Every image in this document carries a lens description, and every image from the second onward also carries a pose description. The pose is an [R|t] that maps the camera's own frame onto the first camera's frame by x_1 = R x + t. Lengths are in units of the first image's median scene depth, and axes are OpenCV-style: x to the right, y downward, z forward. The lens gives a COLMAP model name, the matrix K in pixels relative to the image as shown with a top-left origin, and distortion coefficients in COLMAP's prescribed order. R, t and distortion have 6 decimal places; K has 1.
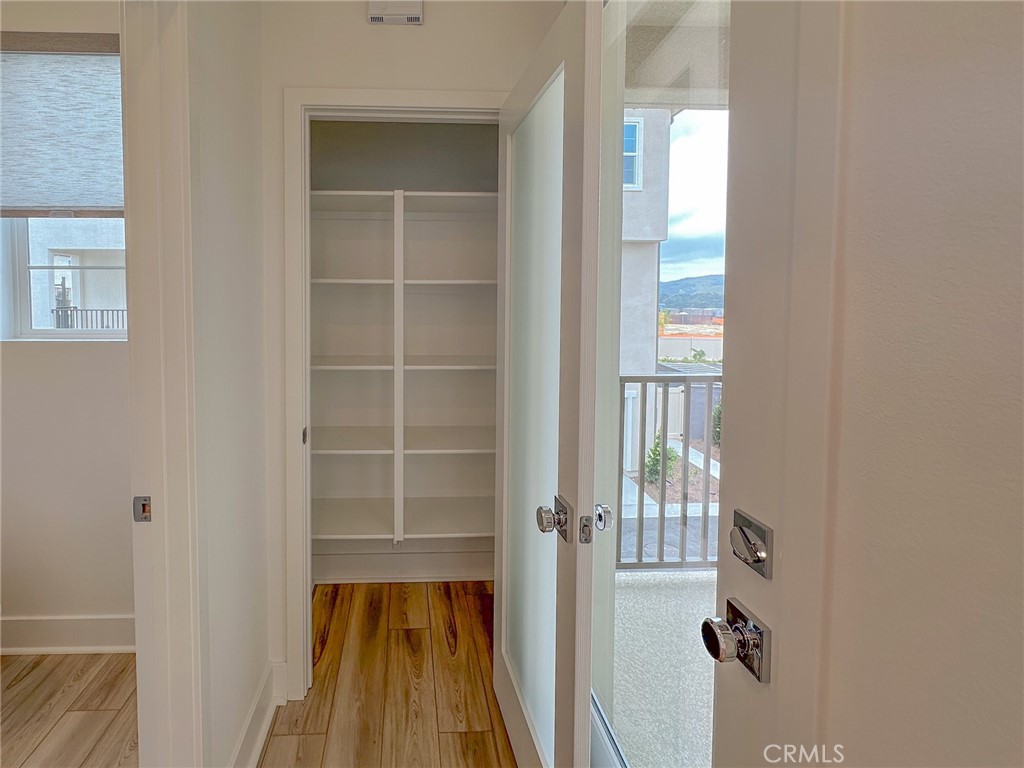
lens RADIAL K [[409.7, 0, 511.6], [0, 409.7, 376.6], [0, 0, 1]] dist [-0.002993, 0.000228]
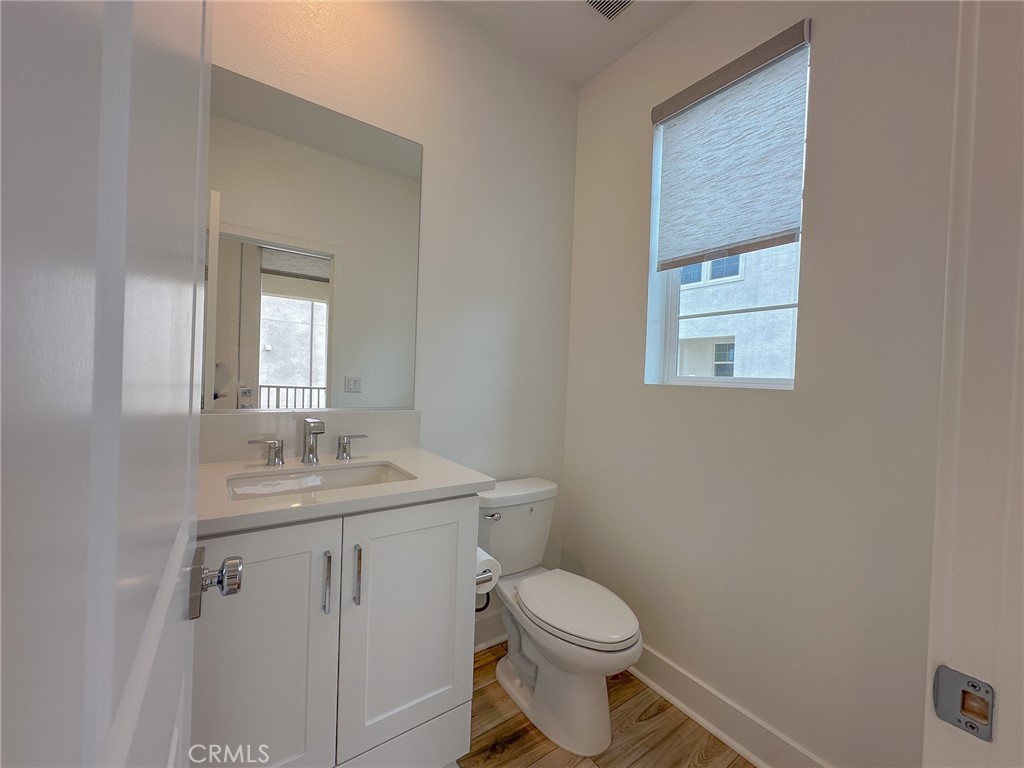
lens RADIAL K [[409.7, 0, 515.1], [0, 409.7, 382.3], [0, 0, 1]] dist [-0.002993, 0.000228]
pose [[0.561234, 0.031595, -0.827054, -0.562702], [-0.068835, 0.997591, -0.008602, -0.060017], [0.824790, 0.061758, 0.562057, 0.087522]]
